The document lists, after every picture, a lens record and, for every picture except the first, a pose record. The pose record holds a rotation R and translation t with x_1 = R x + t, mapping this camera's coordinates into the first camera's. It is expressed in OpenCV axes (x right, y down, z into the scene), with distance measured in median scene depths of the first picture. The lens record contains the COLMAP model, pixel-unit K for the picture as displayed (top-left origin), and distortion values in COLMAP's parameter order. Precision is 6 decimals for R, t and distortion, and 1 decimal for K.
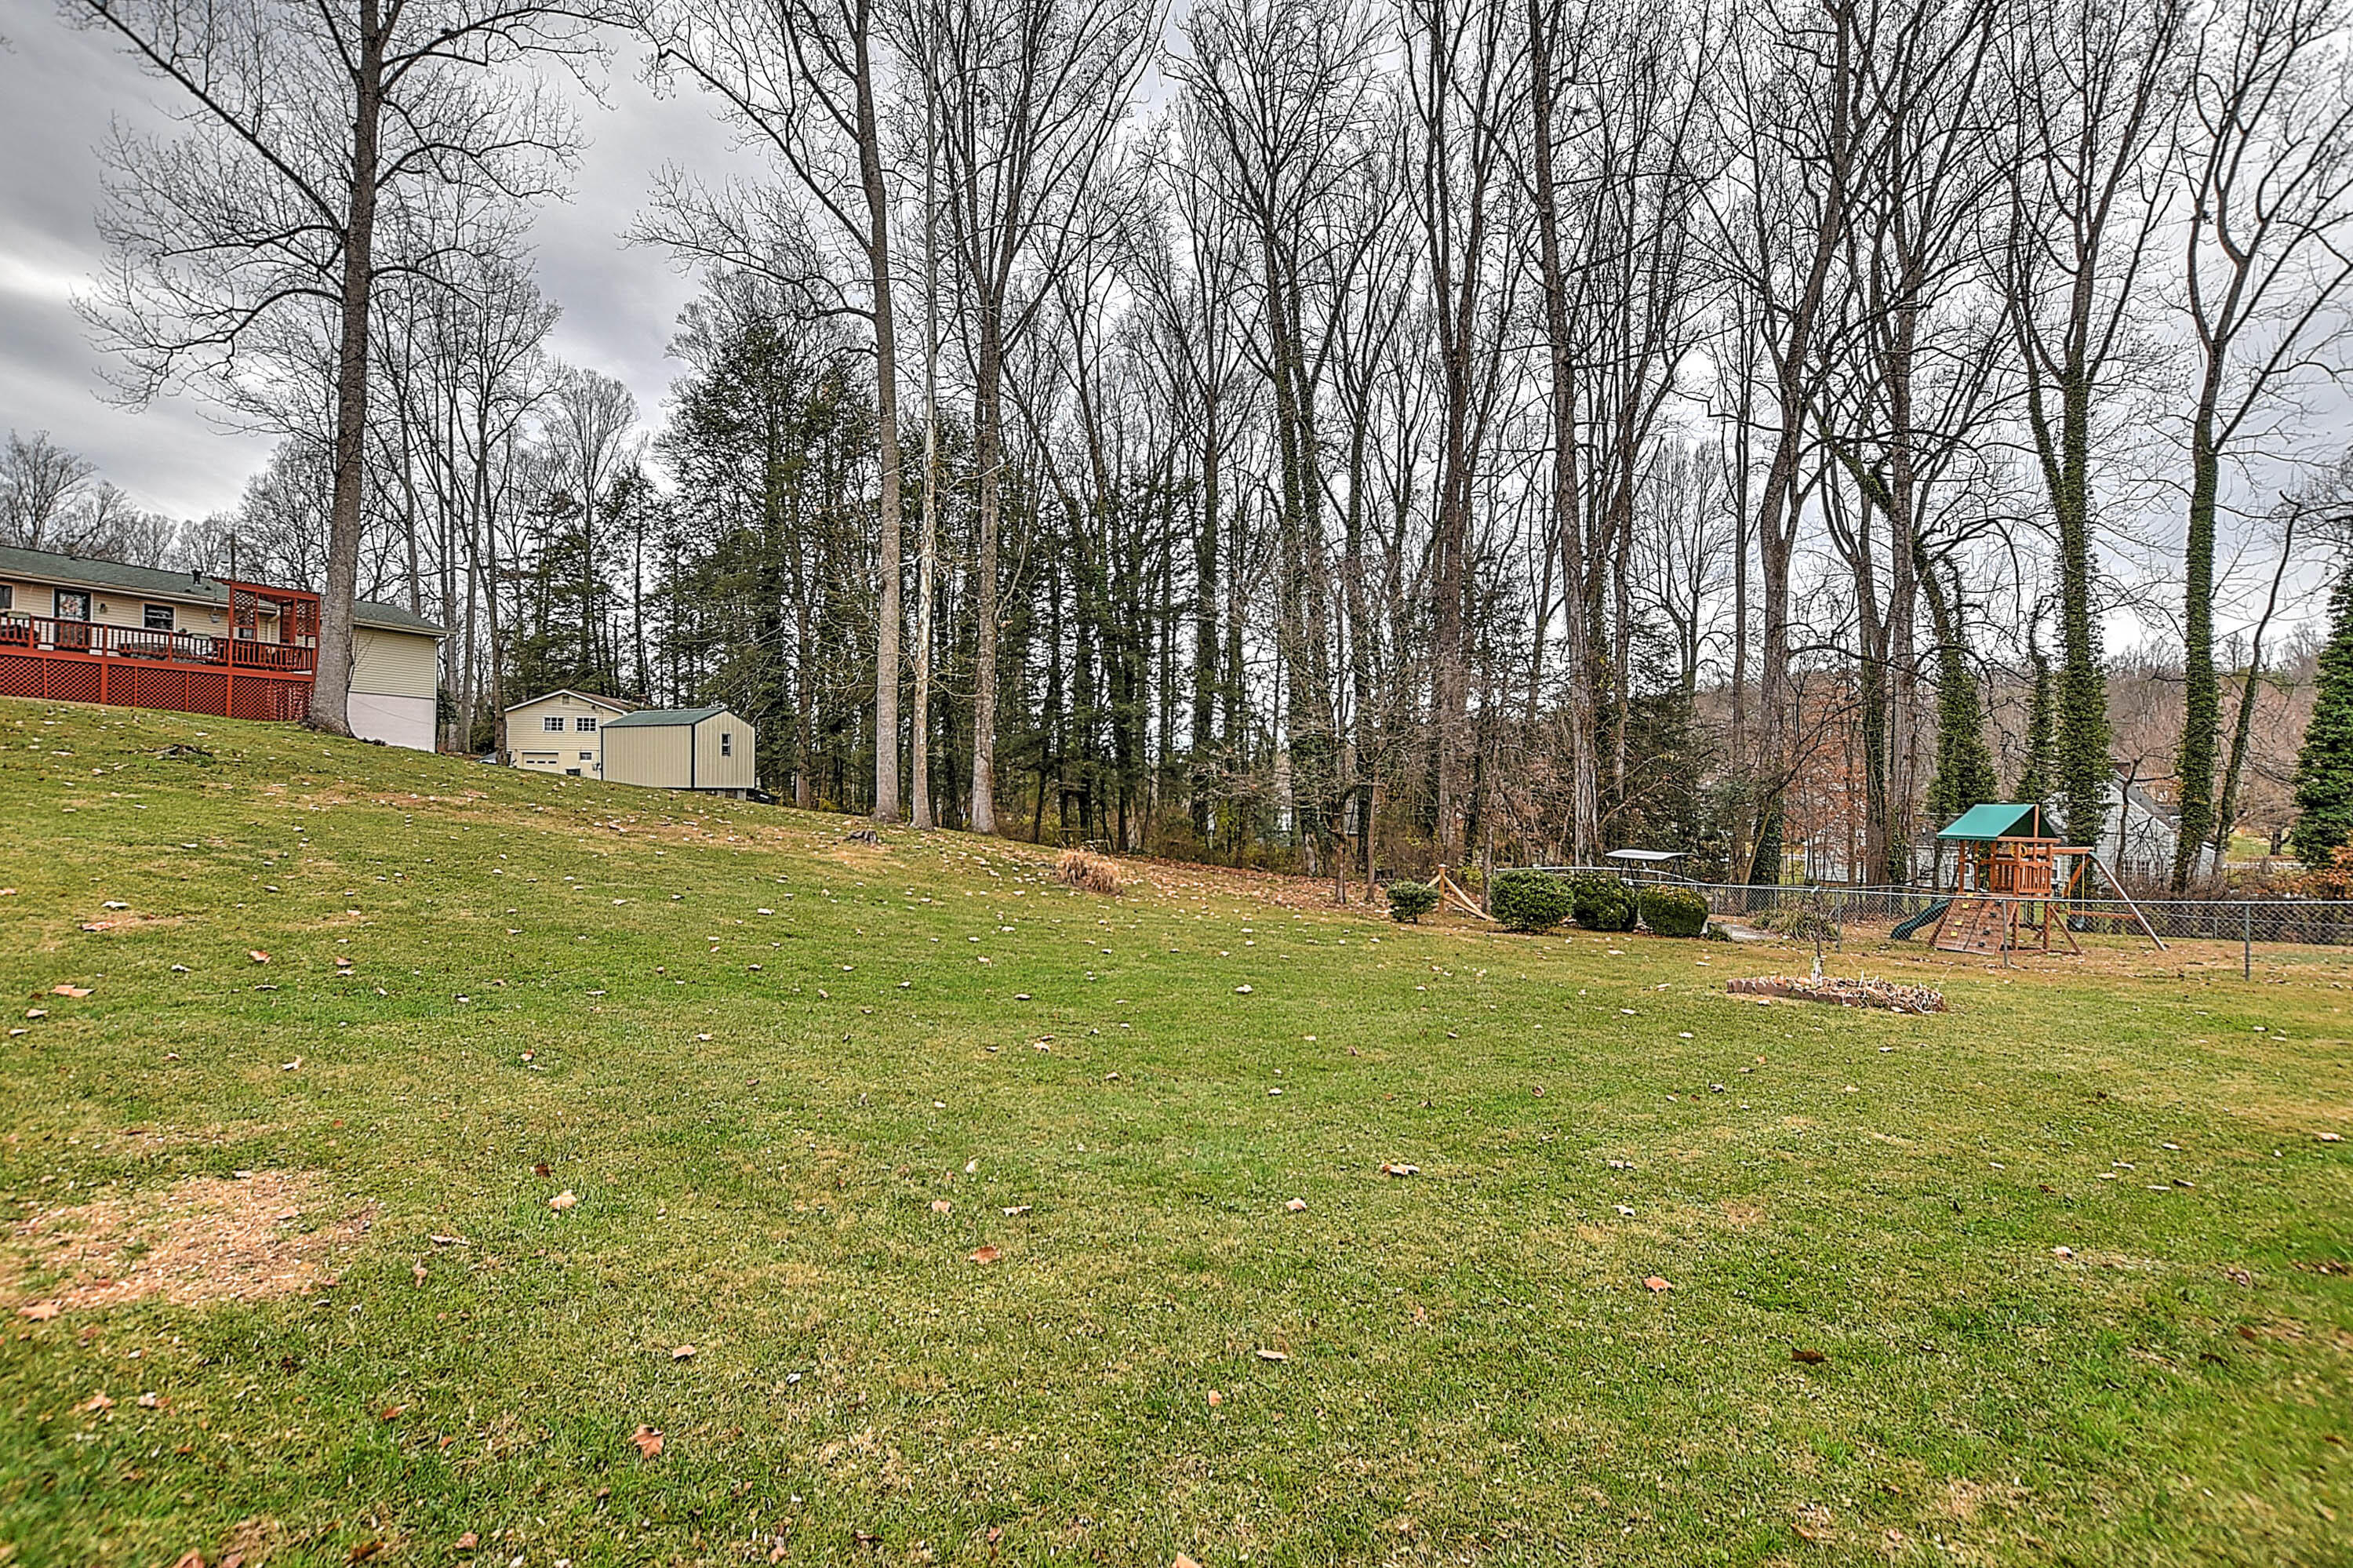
lens RADIAL K [[1019.1, 0, 1179.0], [0, 1019.1, 793.5], [0, 0, 1]] dist [-0.024713, 0.003865]
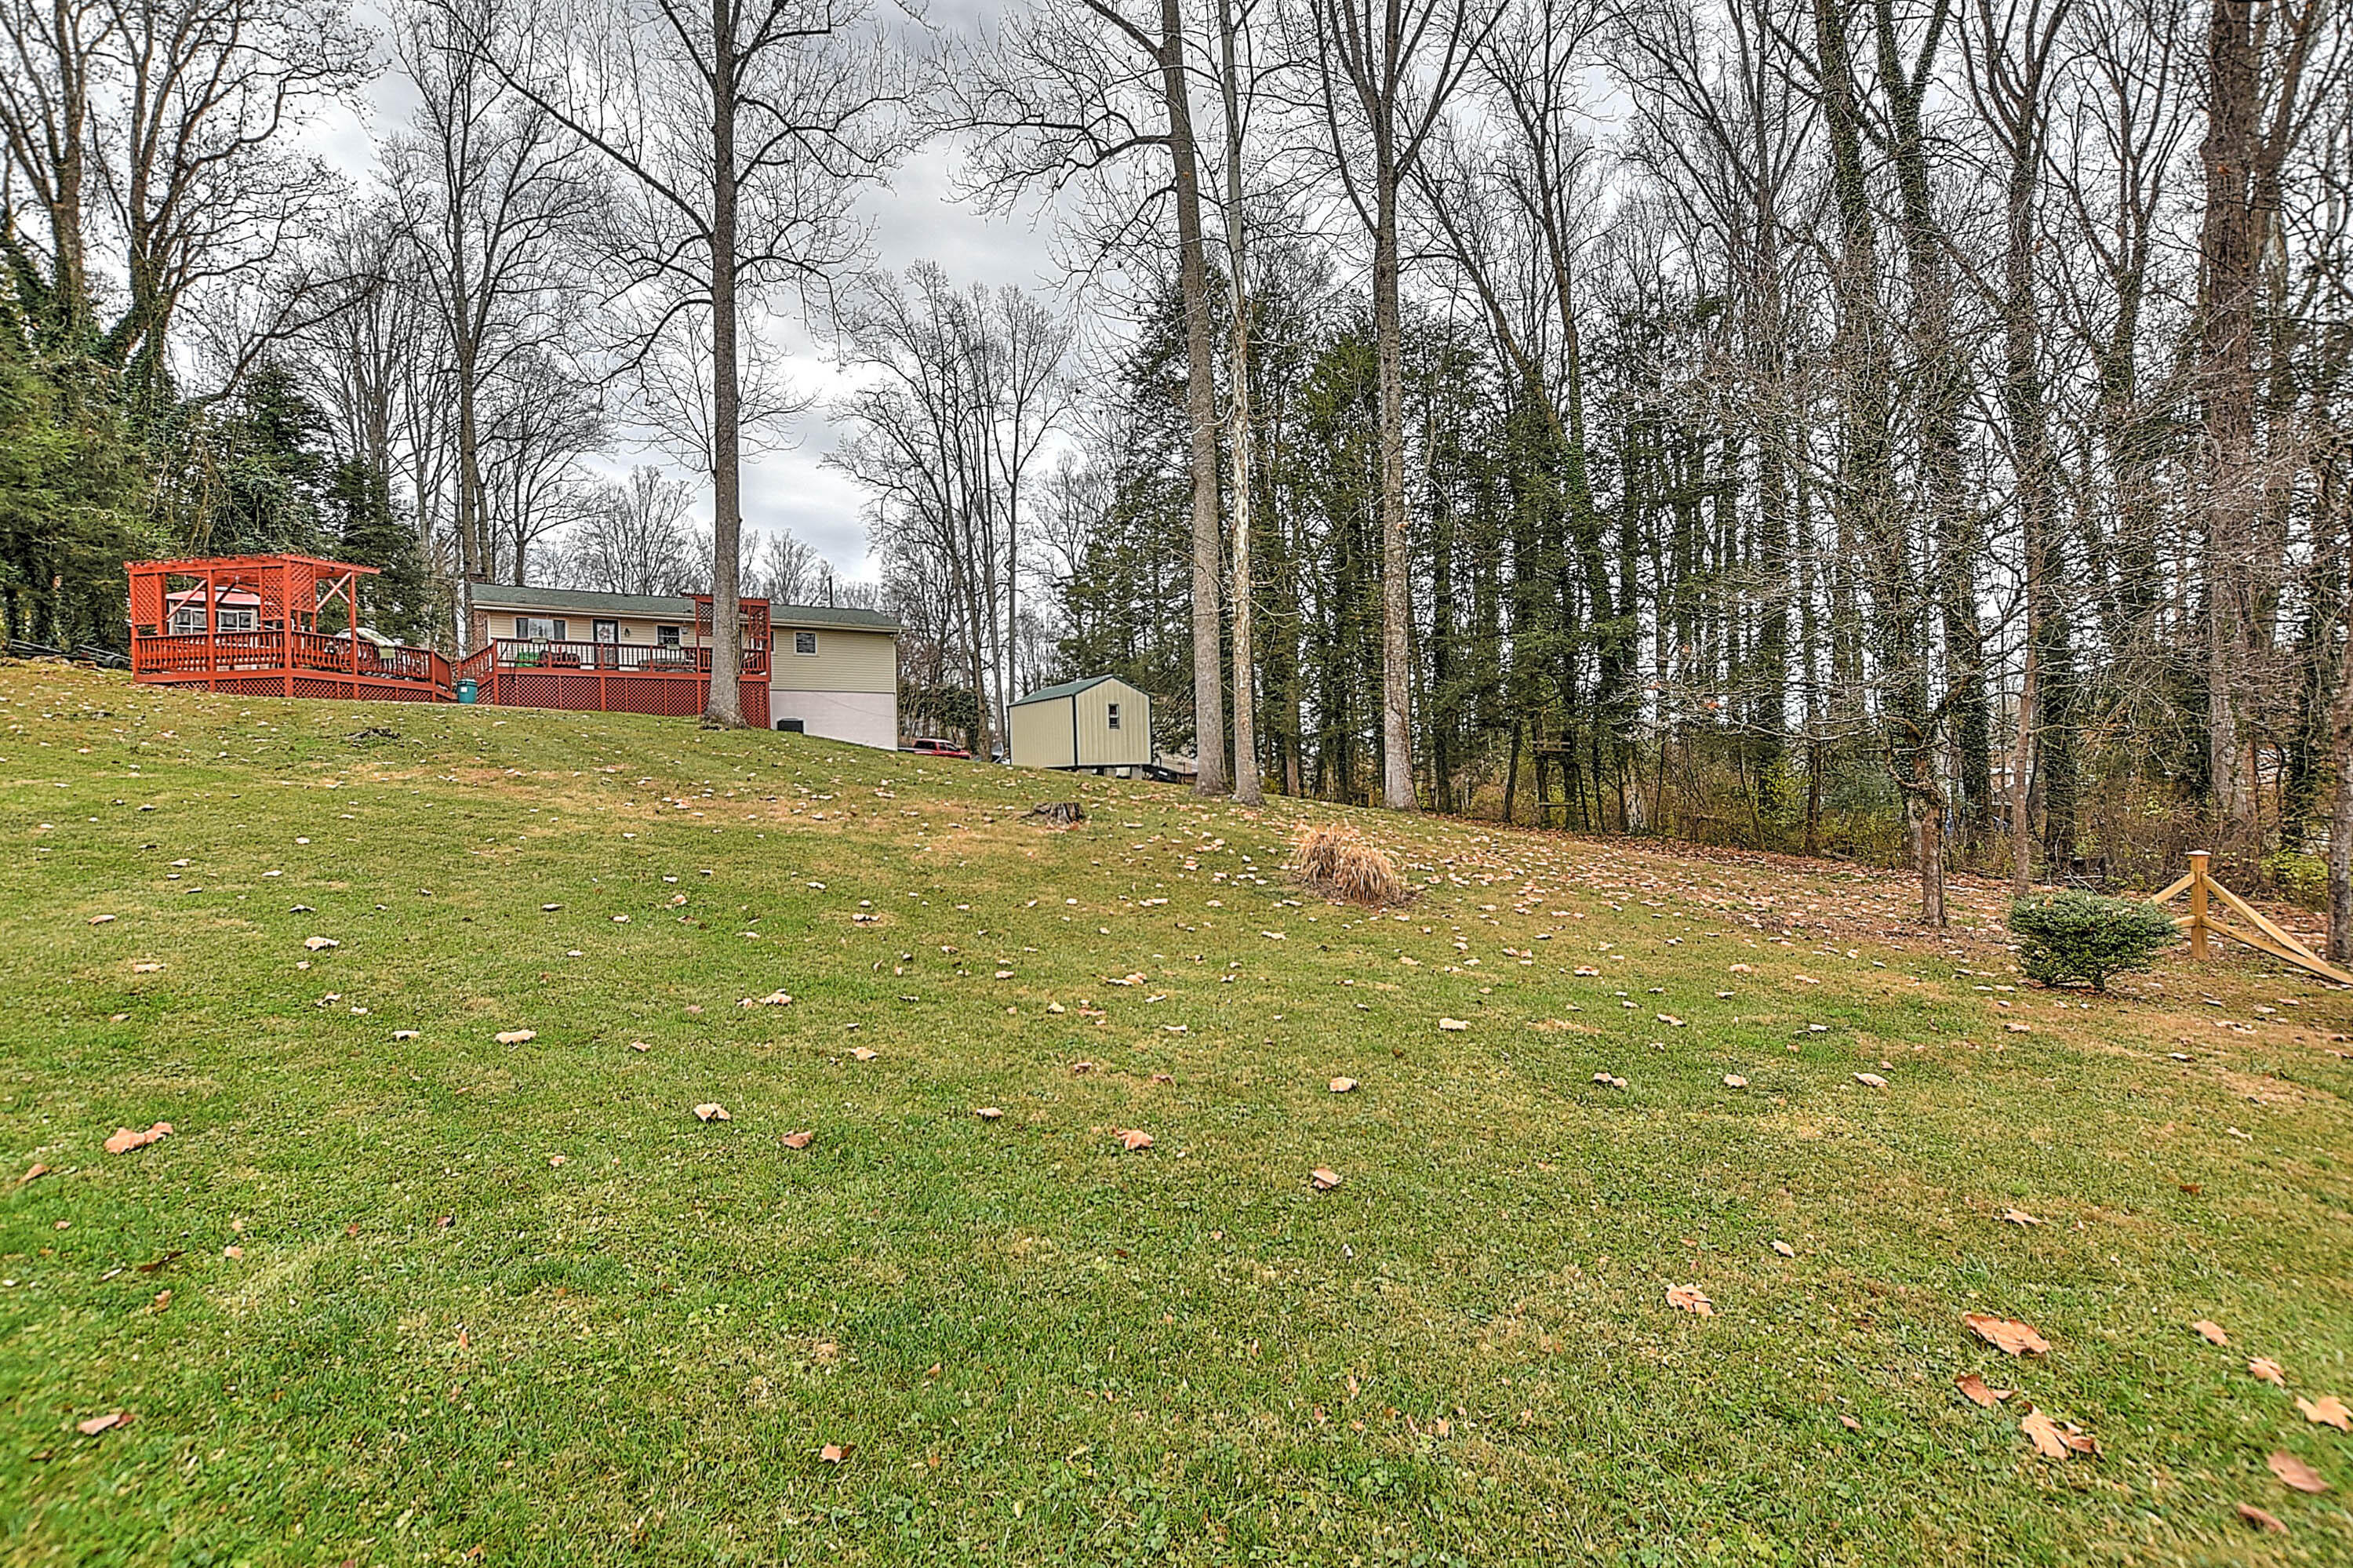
lens RADIAL K [[1019.1, 0, 1166.5], [0, 1019.1, 798.5], [0, 0, 1]] dist [-0.024713, 0.003865]
pose [[0.840622, -0.025915, -0.541002, 0.076674], [0.034774, 0.999376, 0.006159, 0.020304], [0.540505, -0.023990, 0.840999, 0.264937]]
